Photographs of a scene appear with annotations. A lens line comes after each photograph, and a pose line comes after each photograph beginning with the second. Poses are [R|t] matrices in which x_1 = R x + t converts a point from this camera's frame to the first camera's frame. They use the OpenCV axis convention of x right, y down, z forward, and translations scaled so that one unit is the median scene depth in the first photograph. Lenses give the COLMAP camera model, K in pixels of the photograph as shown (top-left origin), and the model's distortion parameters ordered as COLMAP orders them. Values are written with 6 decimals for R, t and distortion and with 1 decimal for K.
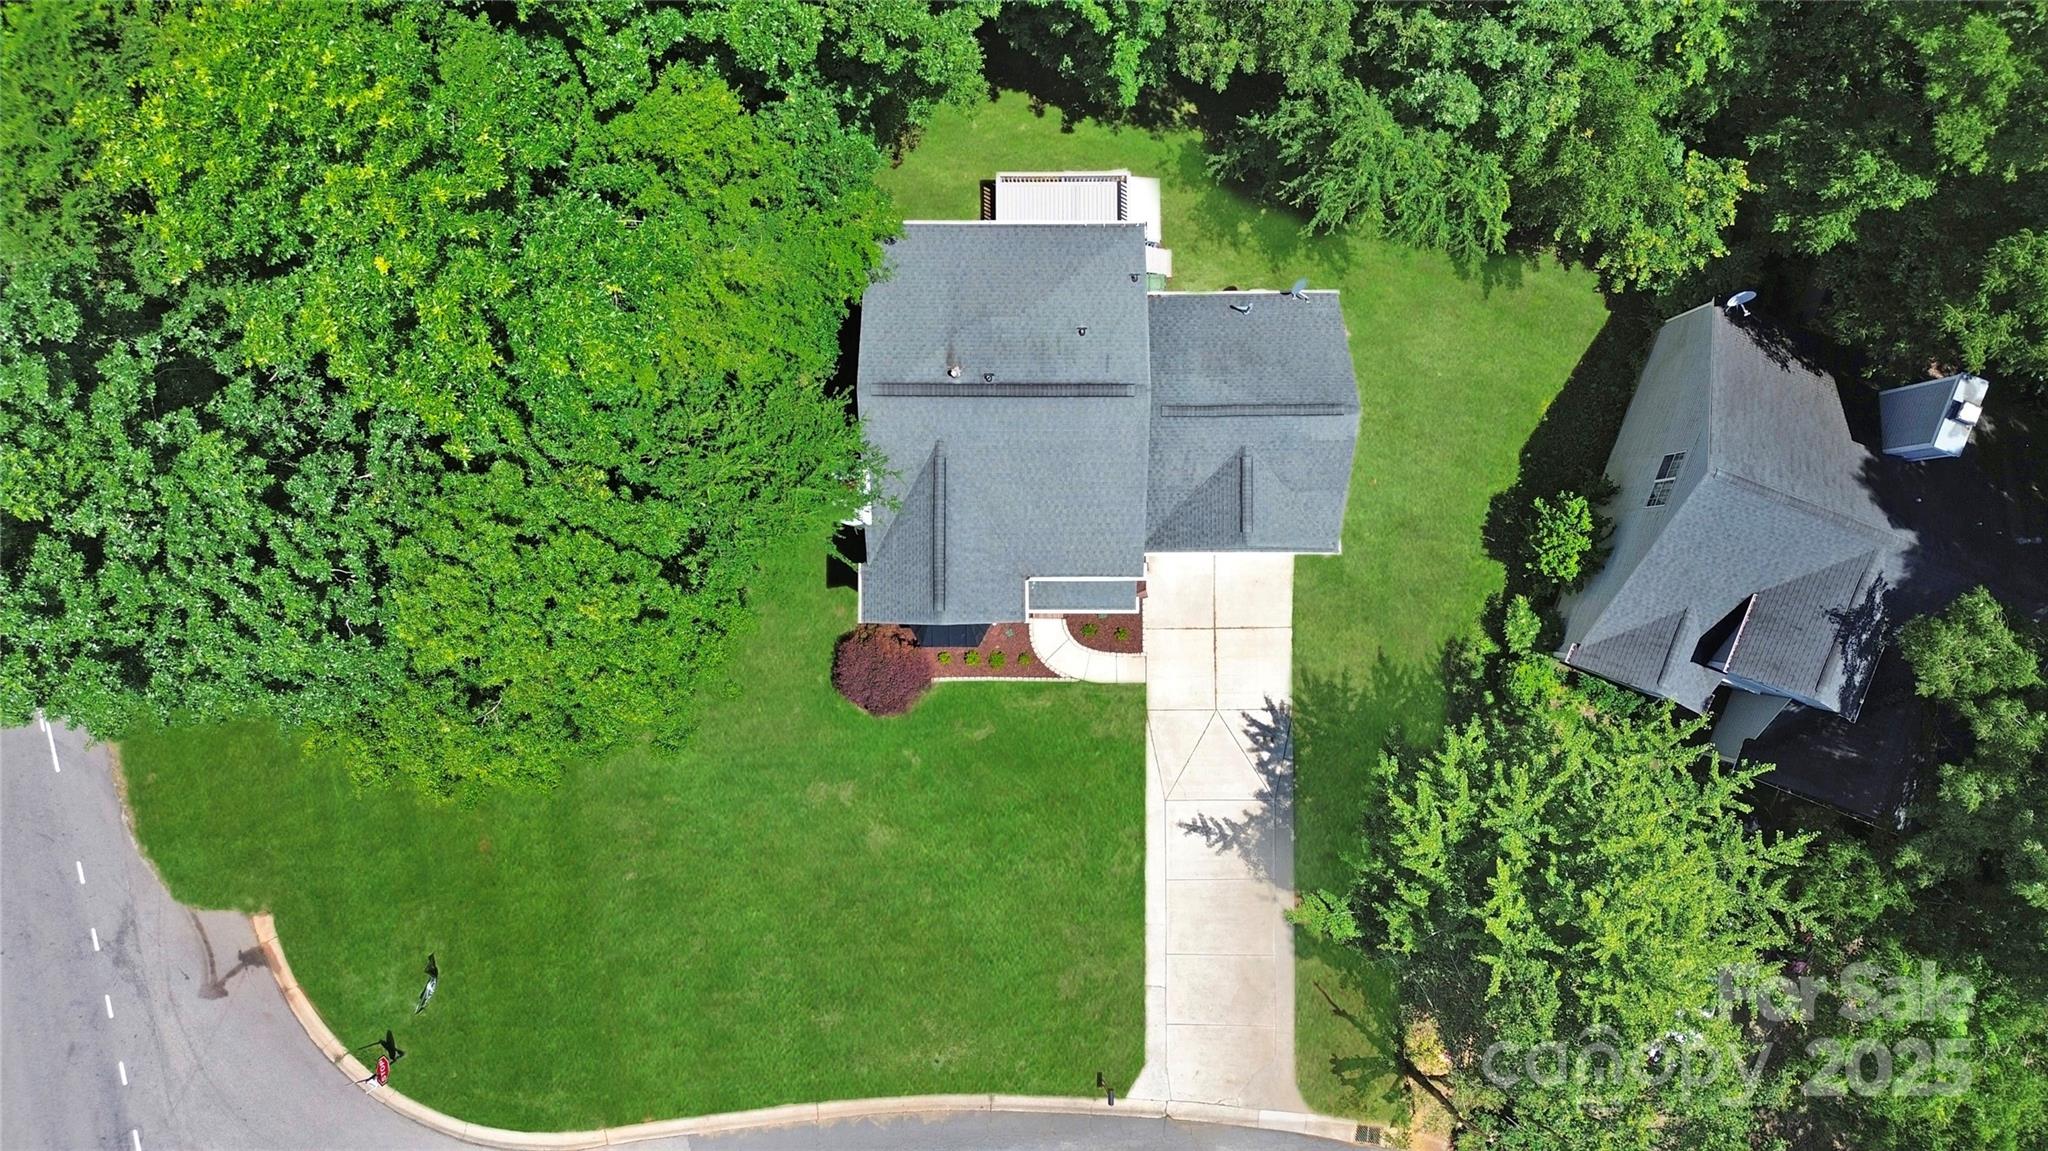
lens RADIAL K [[1456.3, 0, 1018.6], [0, 1456.3, 574.6], [0, 0, 1]] dist [0.046052, -0.004167]
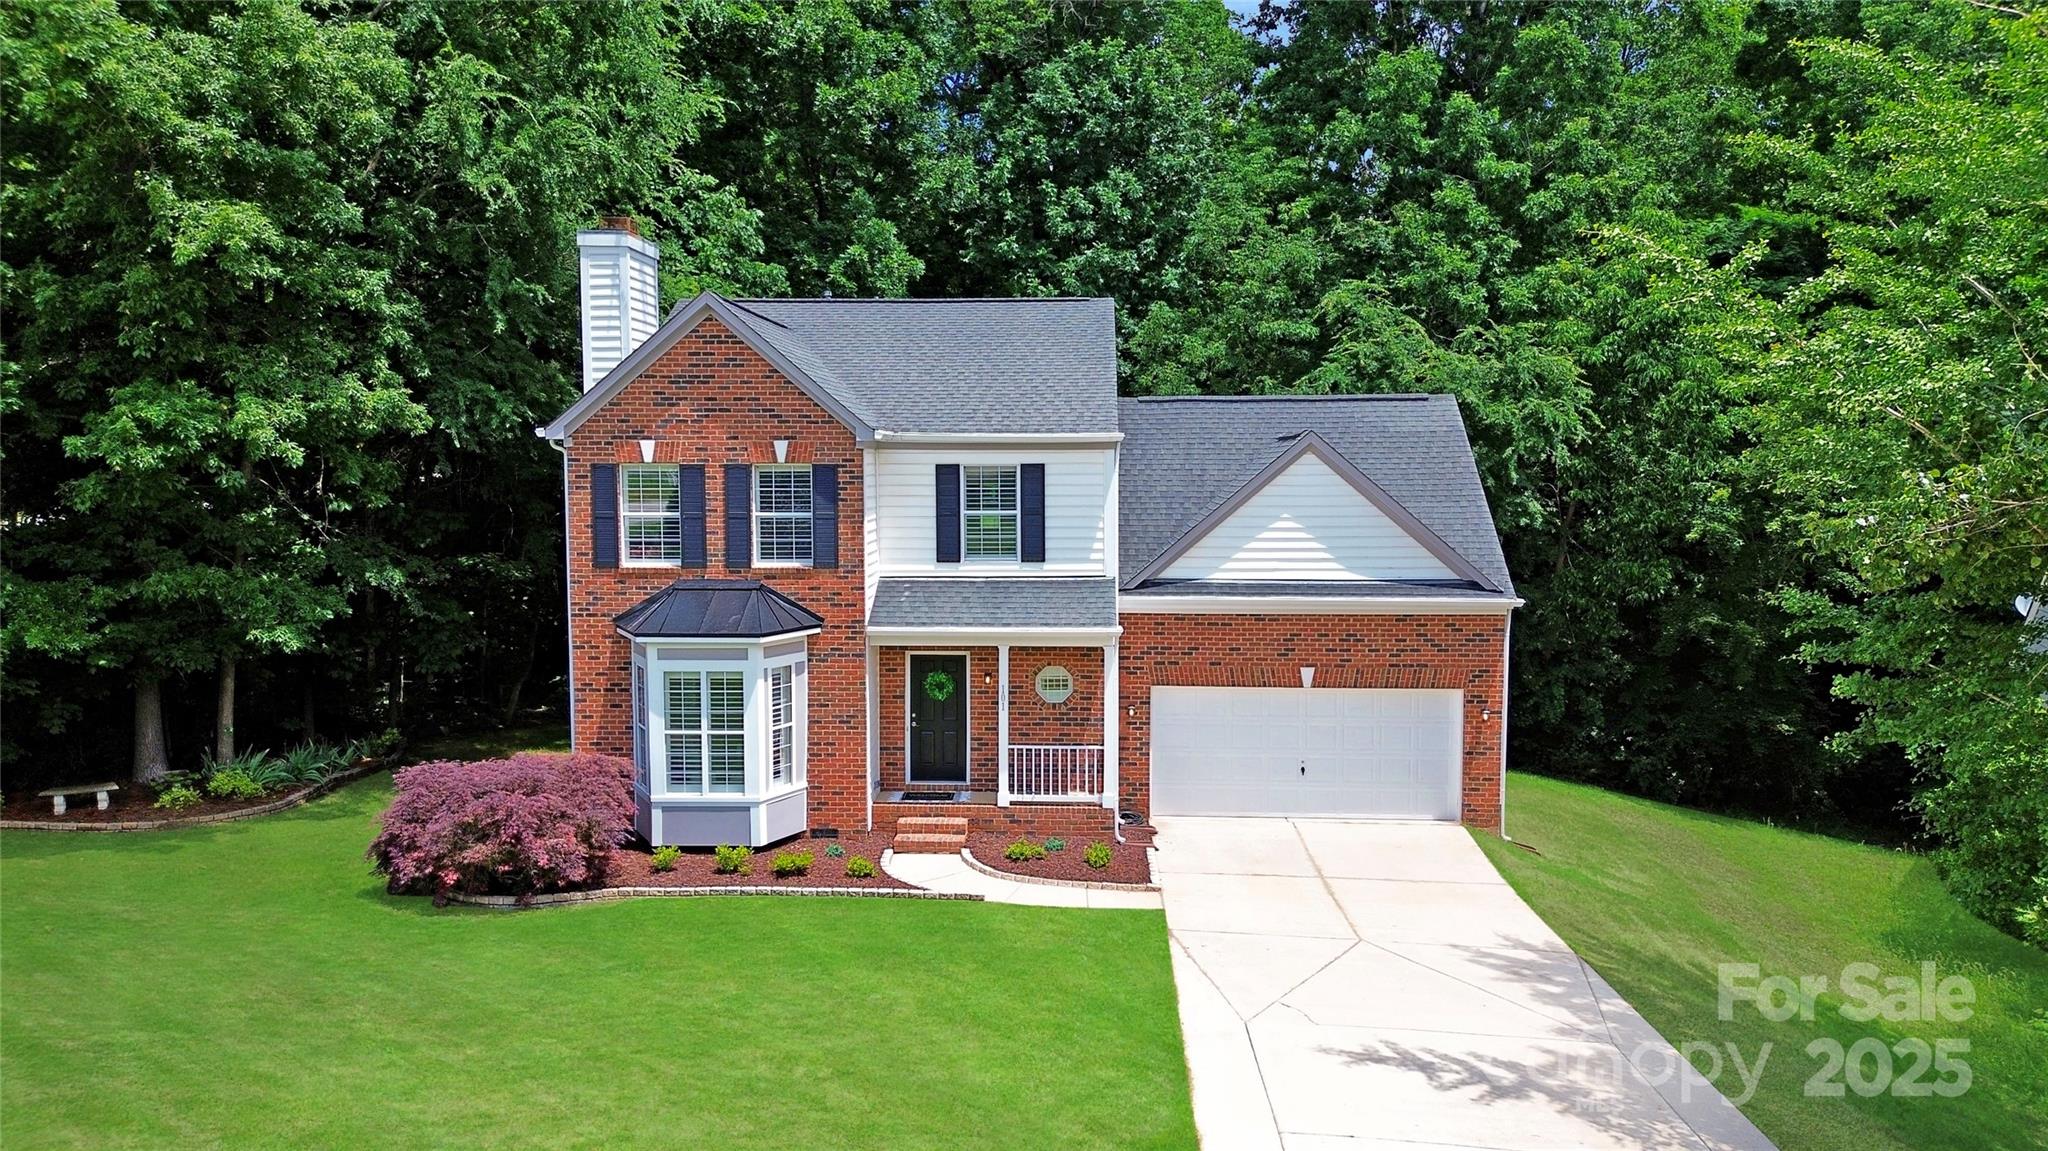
lens RADIAL K [[1456.3, 0, 1013.6], [0, 1456.3, 583.8], [0, 0, 1]] dist [0.046052, -0.004167]
pose [[0.998798, 0.014305, -0.046881, 0.063336], [-0.047648, 0.059045, -0.997118, 0.454020], [-0.011496, 0.998153, 0.059655, 0.891641]]
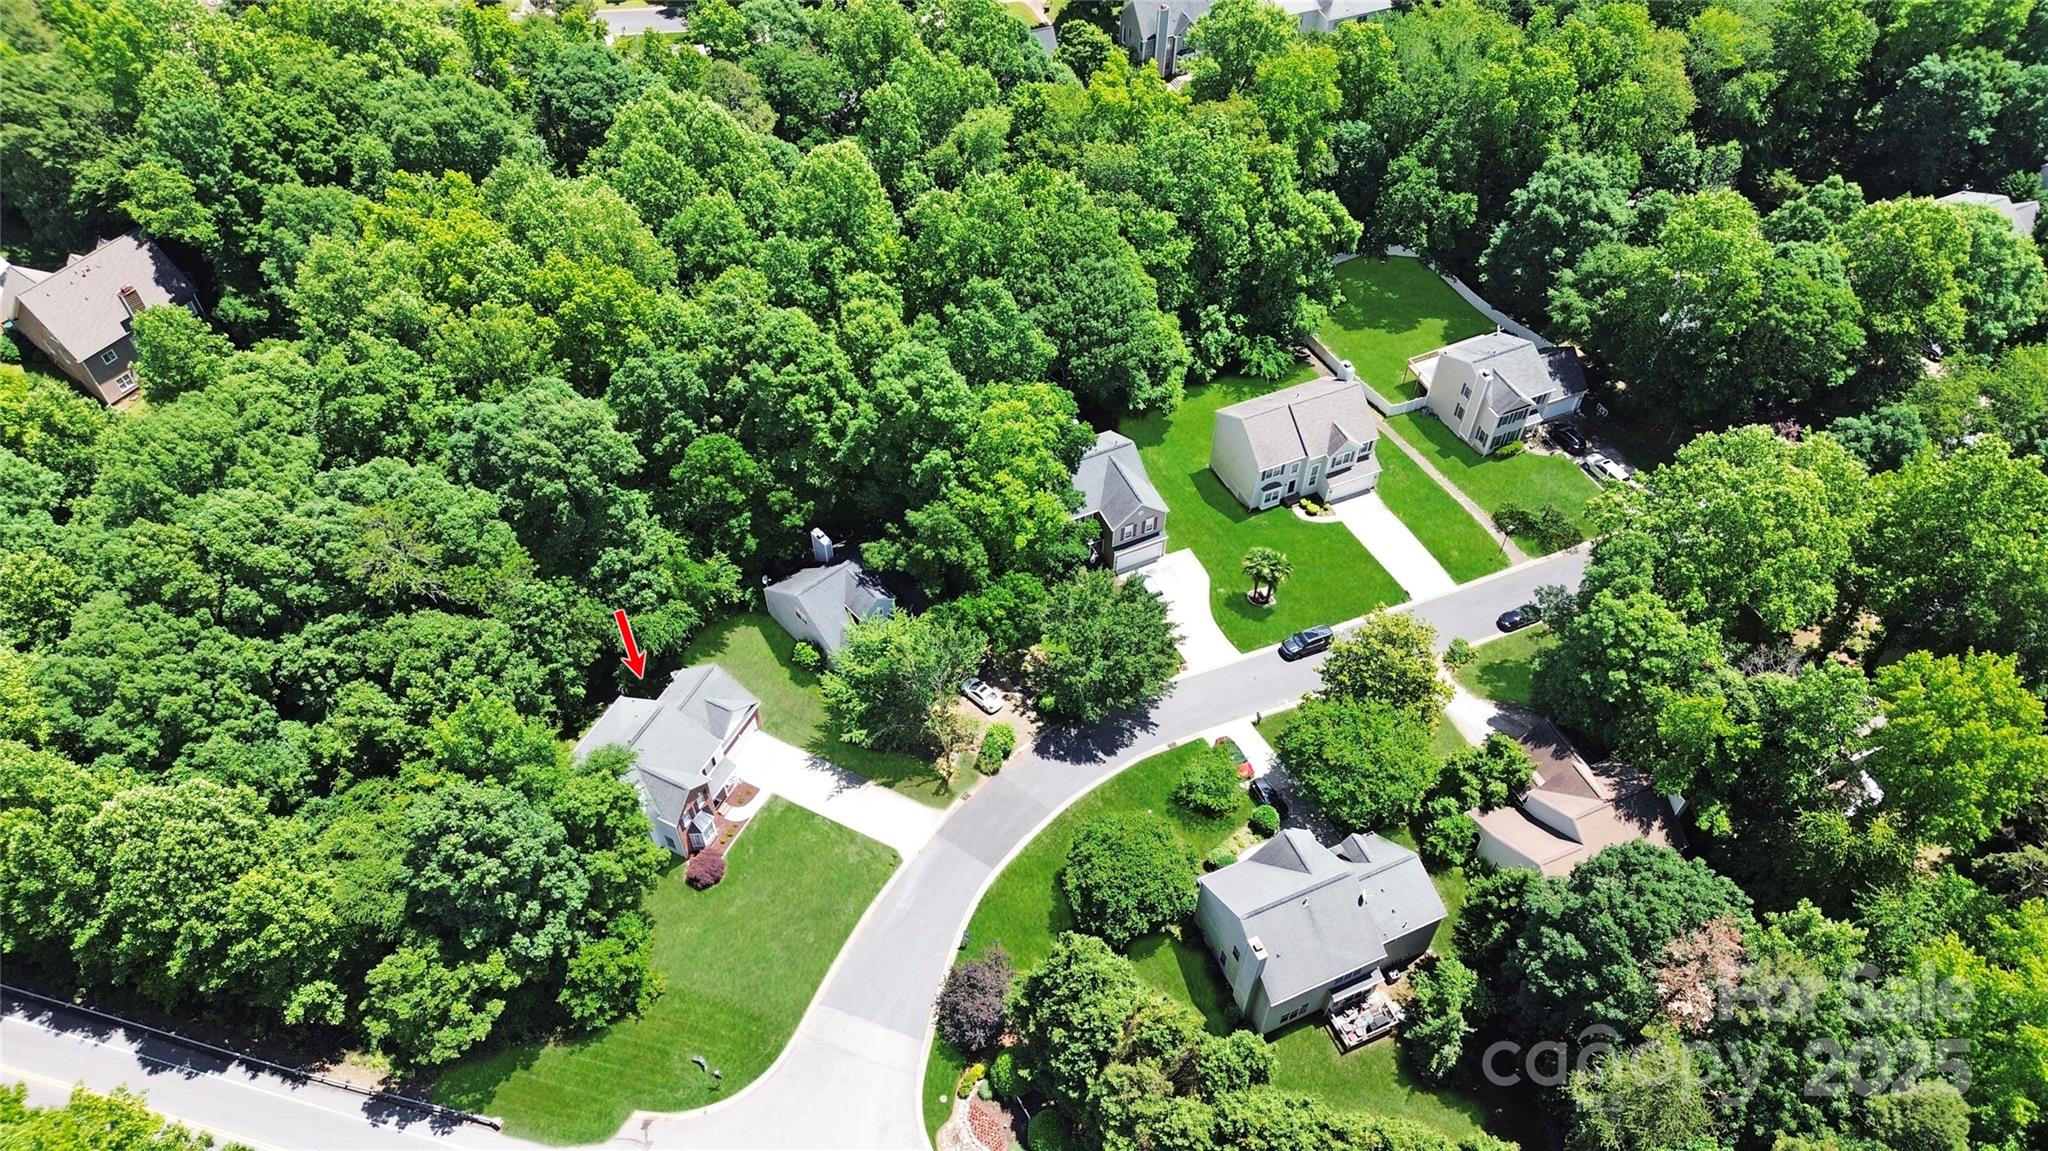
lens RADIAL K [[1456.3, 0, 1025.4], [0, 1456.3, 571.7], [0, 0, 1]] dist [0.046052, -0.004167]
pose [[0.447546, -0.684130, 0.575907, -0.932224], [0.894259, 0.340876, -0.290009, 1.096391], [0.002091, 0.644802, 0.764347, -1.227632]]
